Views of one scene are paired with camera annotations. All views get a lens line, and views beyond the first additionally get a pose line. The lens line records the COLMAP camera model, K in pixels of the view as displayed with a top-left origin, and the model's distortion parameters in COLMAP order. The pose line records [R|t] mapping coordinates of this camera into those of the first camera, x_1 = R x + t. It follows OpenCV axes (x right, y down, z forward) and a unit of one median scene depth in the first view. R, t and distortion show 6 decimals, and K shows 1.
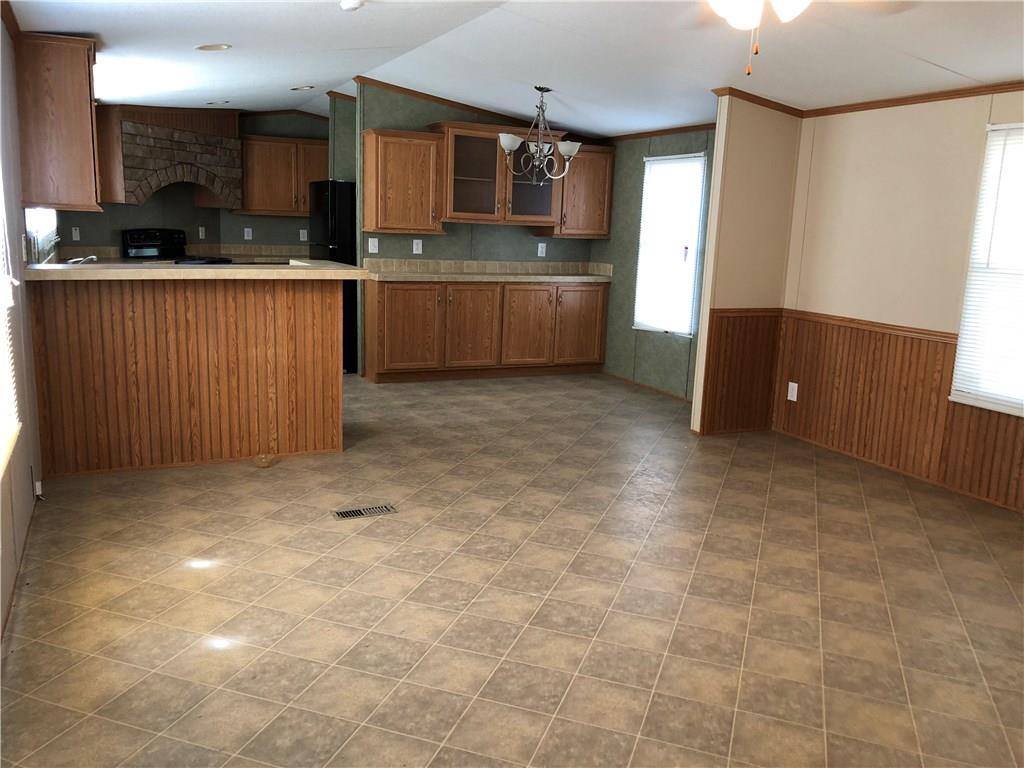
lens RADIAL K [[839.4, 0, 501.9], [0, 839.4, 385.8], [0, 0, 1]] dist [0.039522, -0.035807]
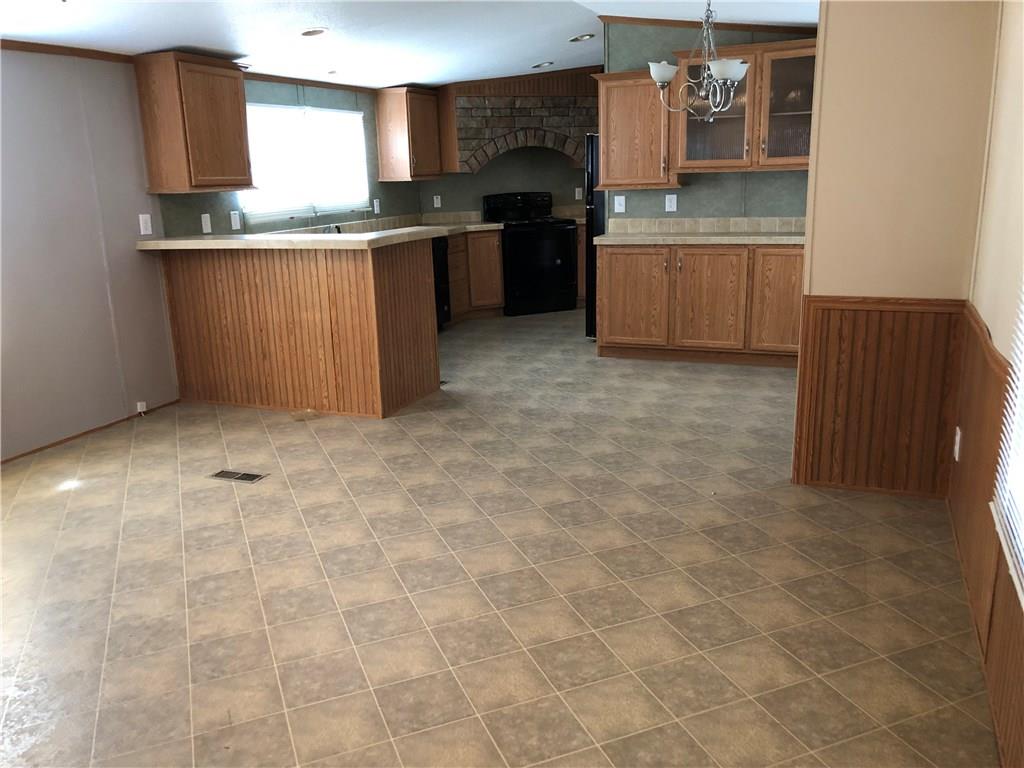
lens RADIAL K [[839.4, 0, 509.0], [0, 839.4, 382.7], [0, 0, 1]] dist [0.039522, -0.035807]
pose [[0.667605, 0.127981, -0.733434, 0.643336], [-0.084664, 0.991775, 0.095996, -0.074482], [0.739686, -0.001992, 0.672949, 0.427429]]
